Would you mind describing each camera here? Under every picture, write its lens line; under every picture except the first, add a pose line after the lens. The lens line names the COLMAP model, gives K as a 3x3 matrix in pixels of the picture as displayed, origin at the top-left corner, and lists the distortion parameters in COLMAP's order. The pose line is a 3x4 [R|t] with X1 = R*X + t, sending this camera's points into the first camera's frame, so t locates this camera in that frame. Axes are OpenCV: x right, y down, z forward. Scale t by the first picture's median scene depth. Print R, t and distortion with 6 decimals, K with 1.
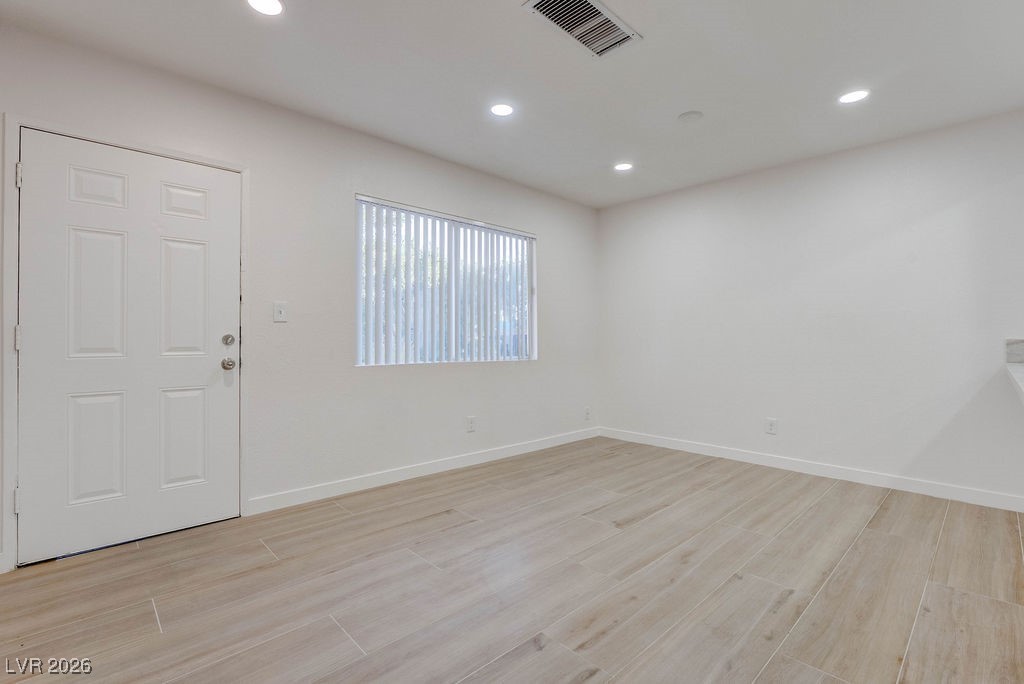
lens RADIAL K [[462.7, 0, 499.1], [0, 462.7, 339.4], [0, 0, 1]] dist [-0.021621, 0.006161]
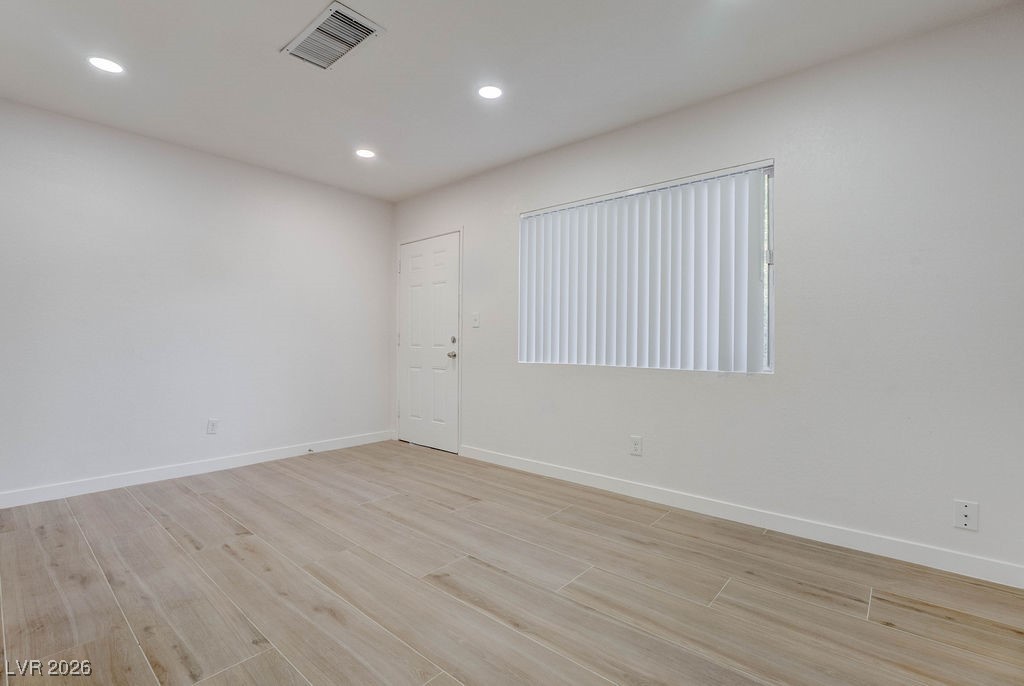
lens RADIAL K [[462.7, 0, 515.8], [0, 462.7, 341.4], [0, 0, 1]] dist [-0.021621, 0.006161]
pose [[0.118882, -0.002722, -0.992905, 1.029300], [-0.000804, 0.999996, -0.002838, 0.009660], [0.992908, 0.001135, 0.118879, 1.026560]]
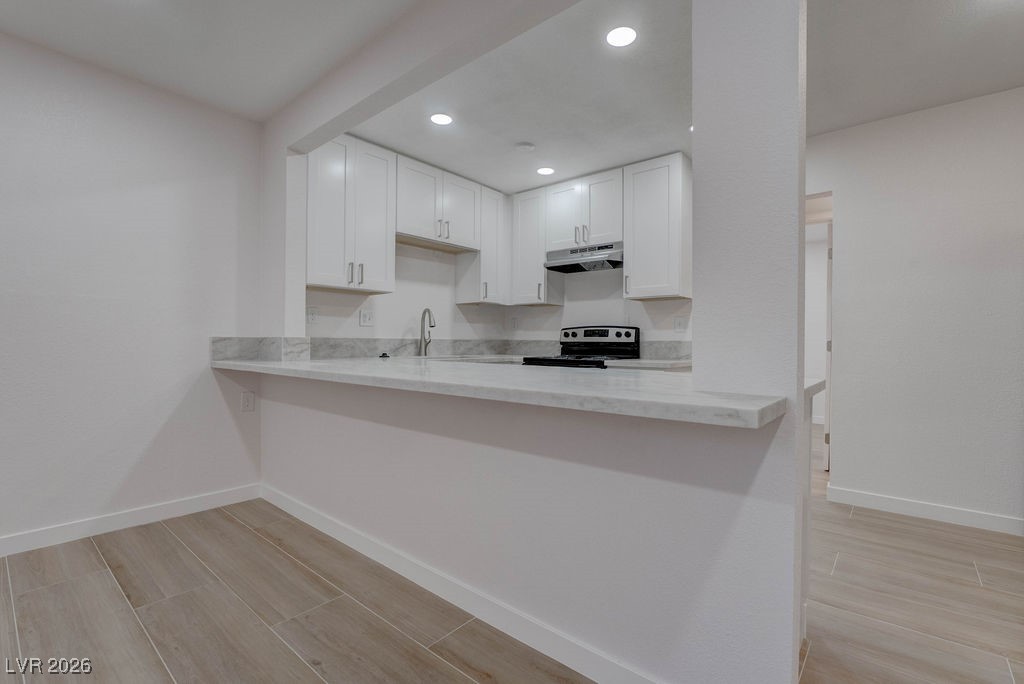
lens RADIAL K [[462.7, 0, 514.4], [0, 462.7, 341.9], [0, 0, 1]] dist [-0.021621, 0.006161]
pose [[-0.125126, -0.001981, 0.992139, 0.044709], [-0.013133, 0.999914, 0.000341, 0.001111], [-0.992054, -0.012987, -0.125141, 0.505258]]
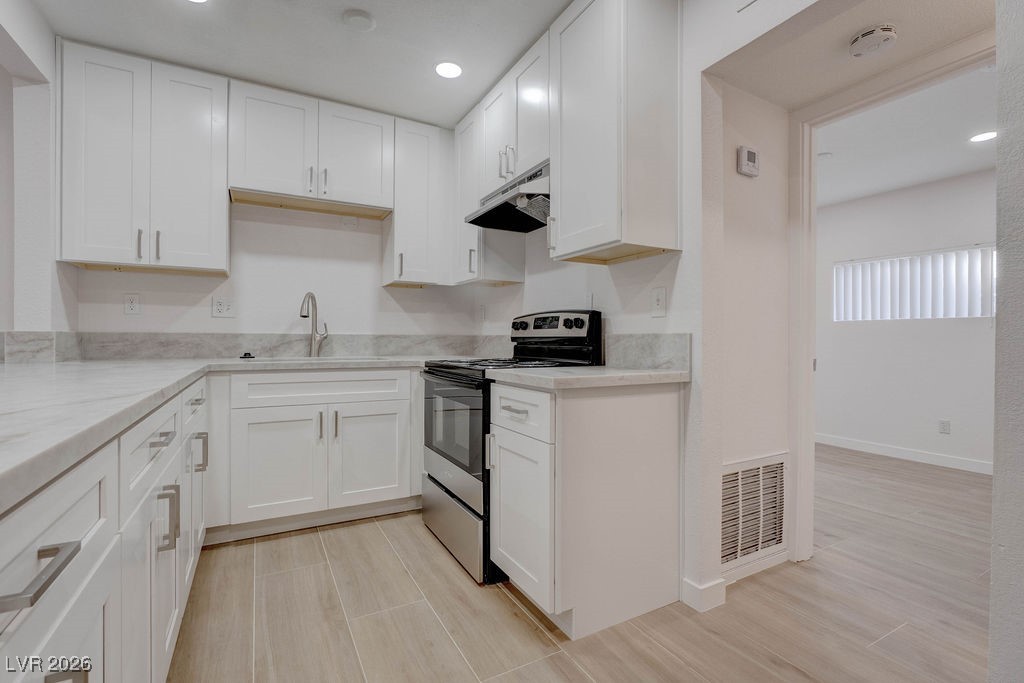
lens RADIAL K [[462.7, 0, 511.9], [0, 462.7, 341.7], [0, 0, 1]] dist [-0.021621, 0.006161]
pose [[0.238055, -0.004774, 0.971240, 0.607114], [-0.009603, 0.999927, 0.007269, 0.001699], [-0.971204, -0.011057, 0.237992, -0.119928]]
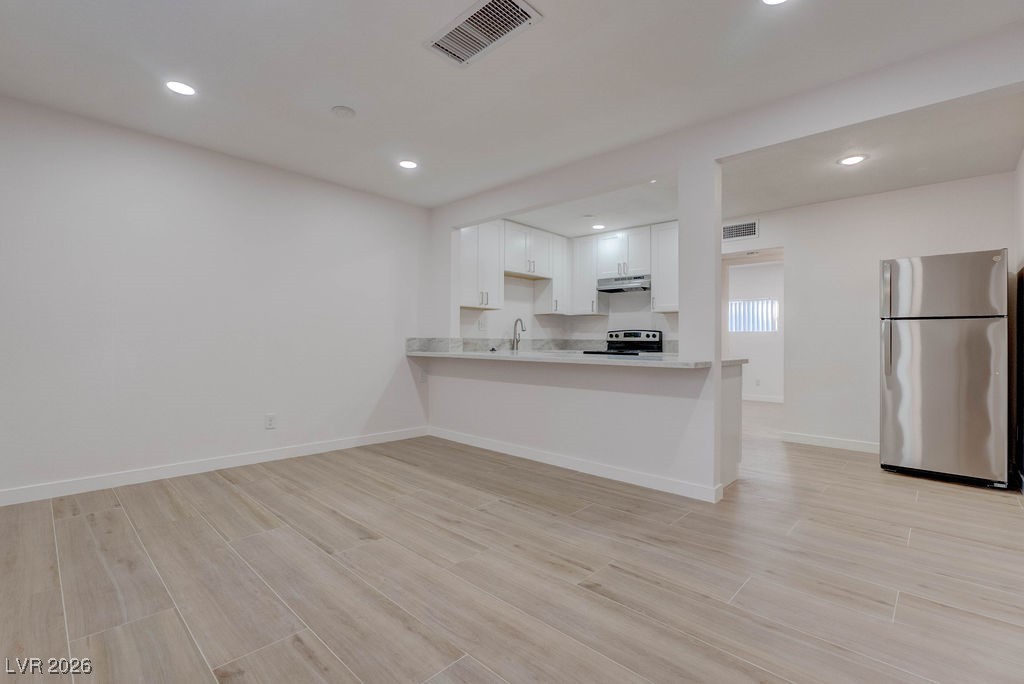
lens RADIAL K [[462.7, 0, 516.7], [0, 462.7, 338.2], [0, 0, 1]] dist [-0.021621, 0.006161]
pose [[-0.074016, 0.003649, 0.997250, -0.672068], [-0.014001, 0.999891, -0.004698, 0.003805], [-0.997159, -0.014311, -0.073957, 0.773059]]
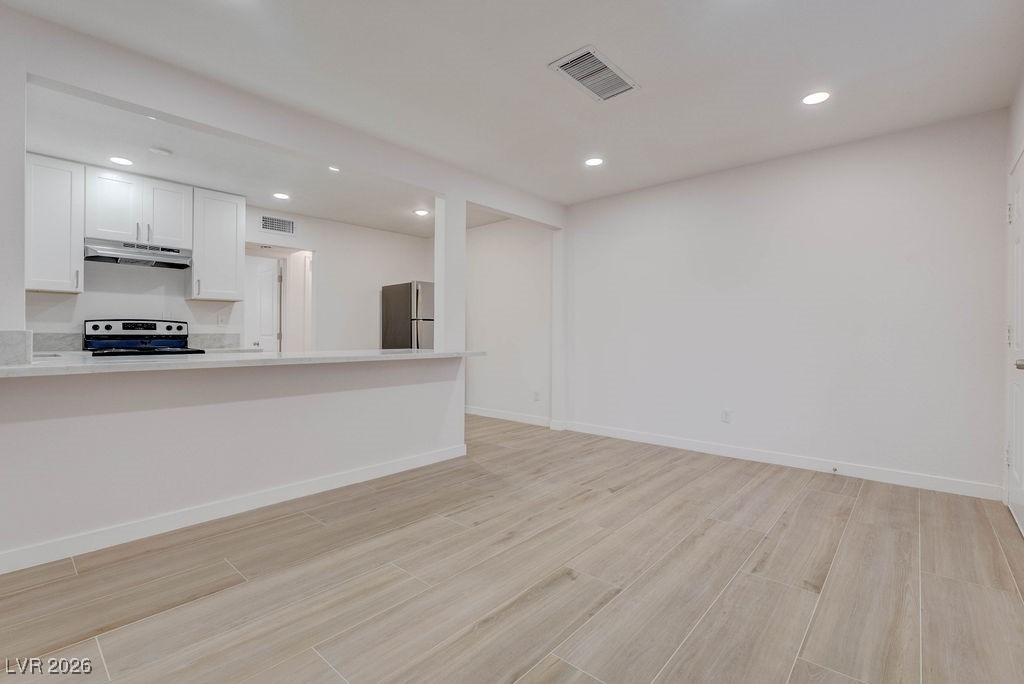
lens RADIAL K [[462.7, 0, 496.9], [0, 462.7, 334.6], [0, 0, 1]] dist [-0.021621, 0.006161]
pose [[-0.996548, -0.002717, -0.082970, 0.438225], [-0.002013, 0.999961, -0.008569, 0.009139], [0.082990, -0.008372, -0.996515, 1.738635]]
